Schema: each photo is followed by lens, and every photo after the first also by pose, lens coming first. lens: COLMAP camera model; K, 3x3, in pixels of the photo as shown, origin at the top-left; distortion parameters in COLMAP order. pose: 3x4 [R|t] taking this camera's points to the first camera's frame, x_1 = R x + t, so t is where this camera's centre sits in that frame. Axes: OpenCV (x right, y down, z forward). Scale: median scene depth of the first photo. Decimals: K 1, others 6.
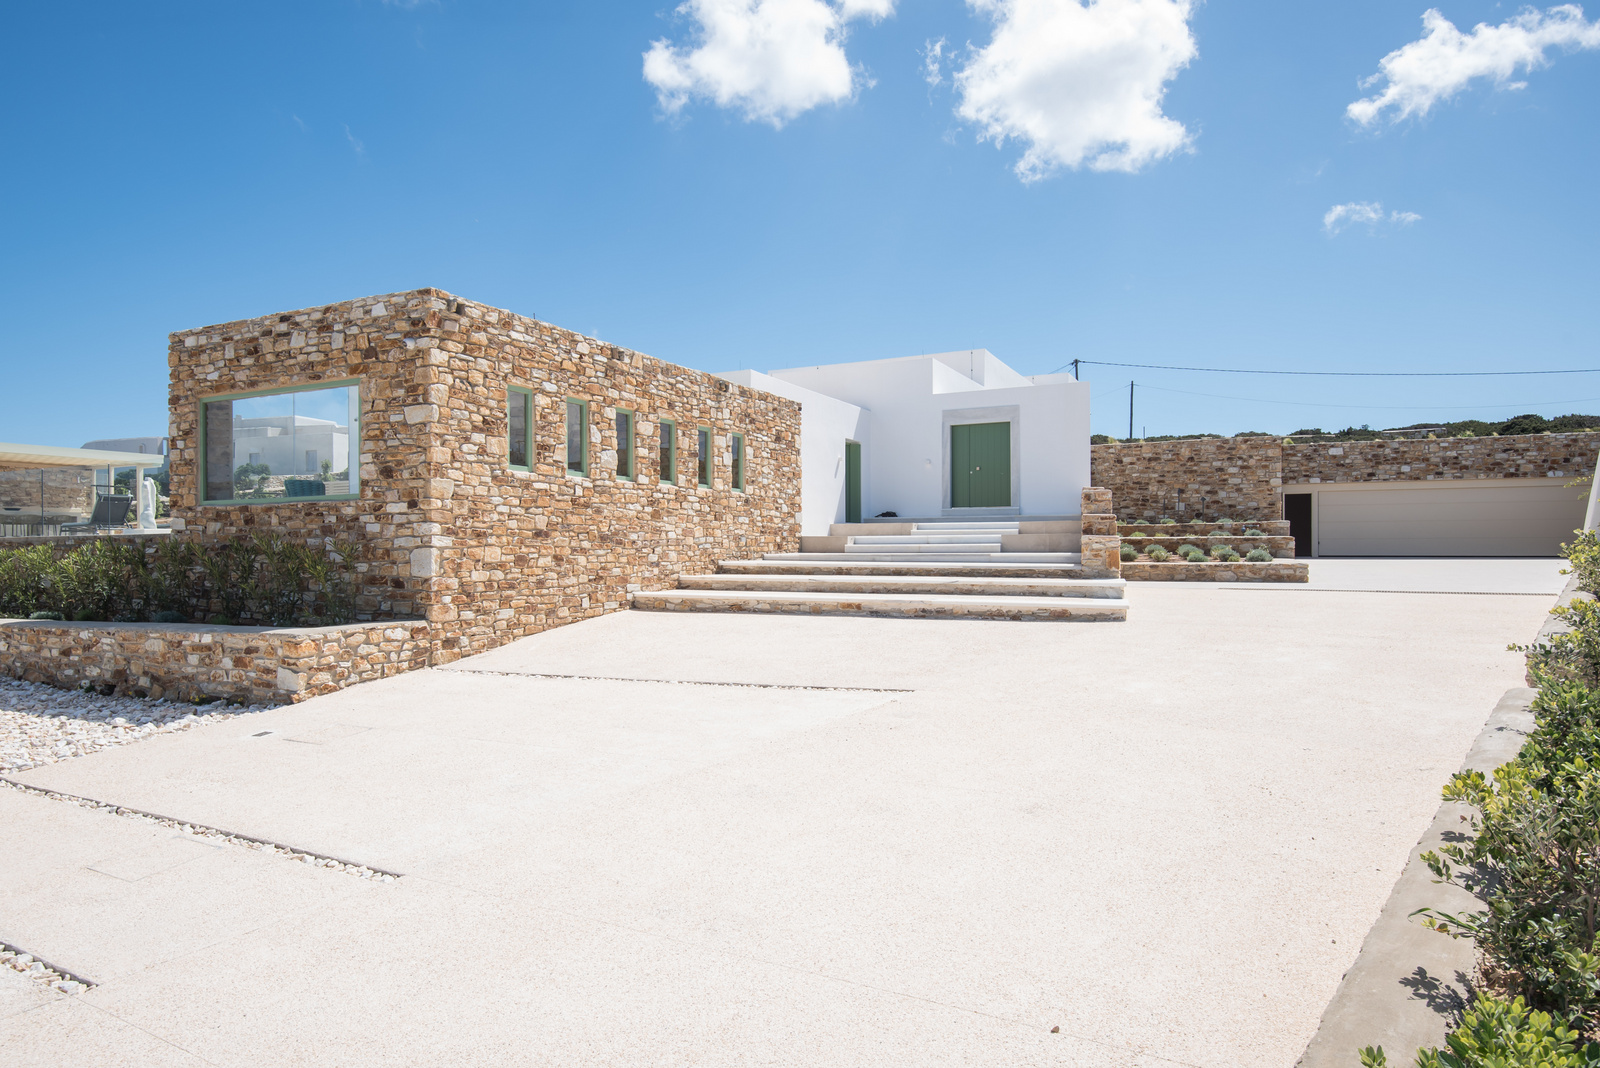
lens RADIAL K [[927.9, 0, 800.0], [0, 927.9, 534.0], [0, 0, 1]] dist [0.003377, 0.000269]
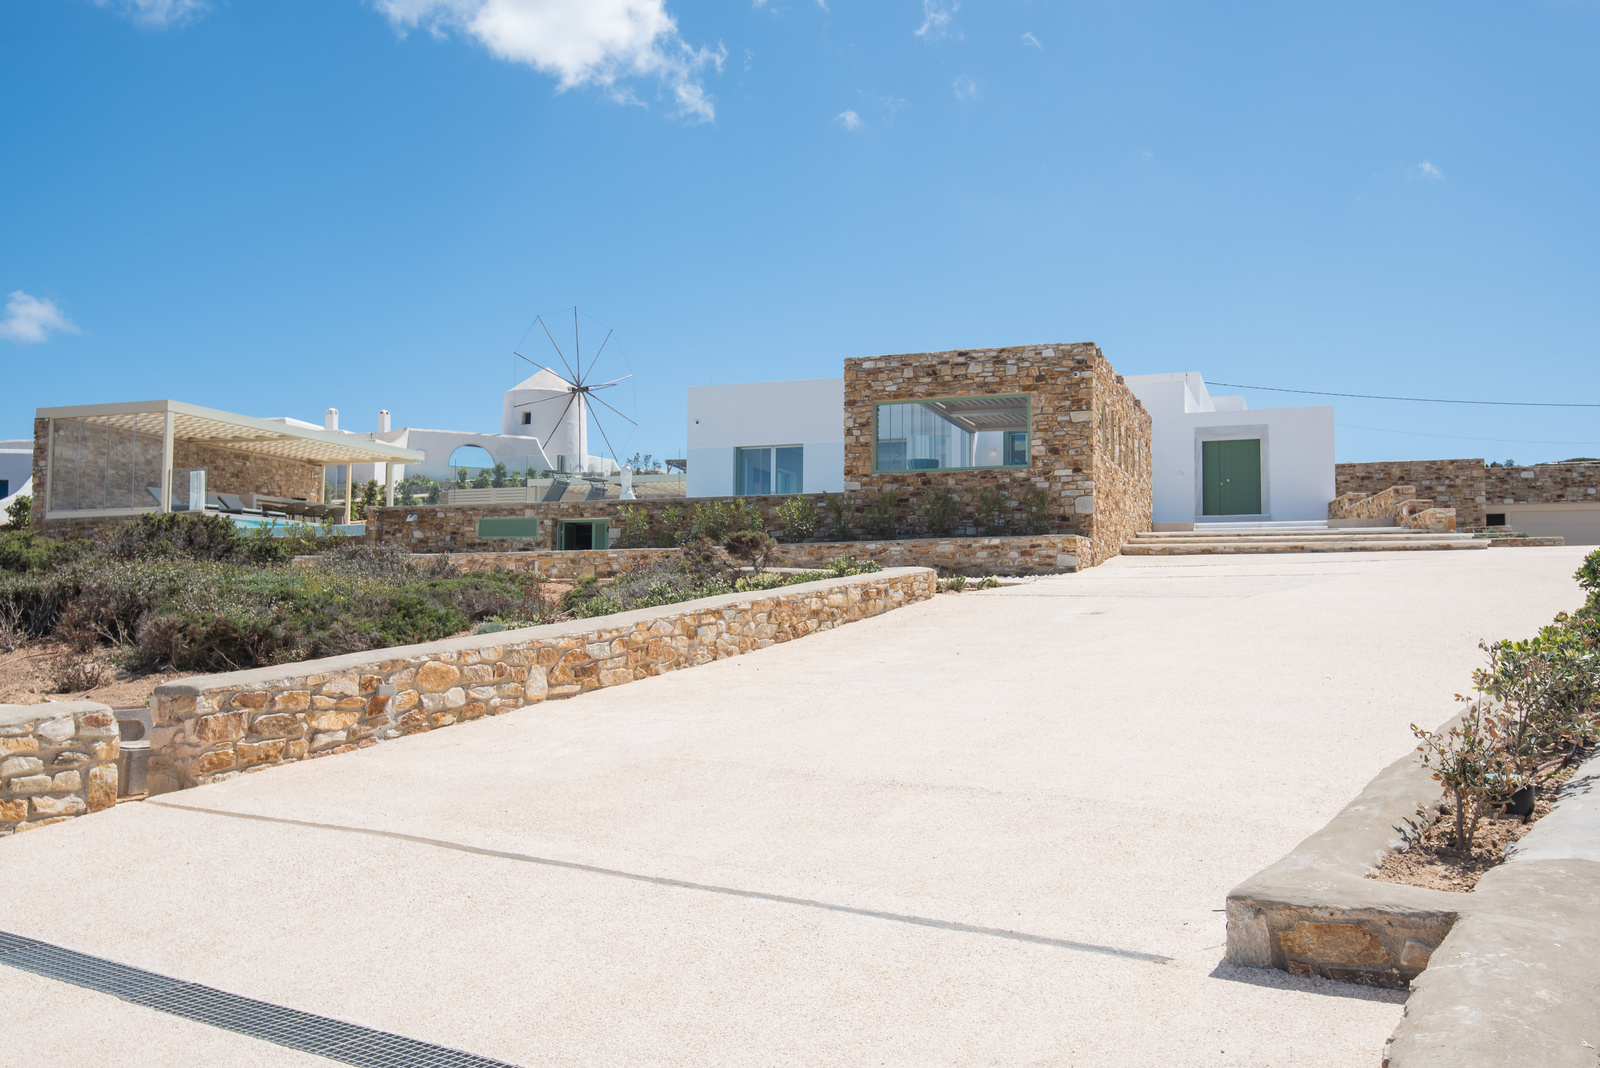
lens RADIAL K [[1374.0, 0, 800.0], [0, 1374.0, 534.0], [0, 0, 1]] dist [0.050954, 0.001734]
pose [[0.994195, 0.019249, 0.105858, -1.003201], [-0.012953, 0.998123, -0.059852, 0.202558], [-0.106811, 0.058133, 0.992578, -1.190302]]
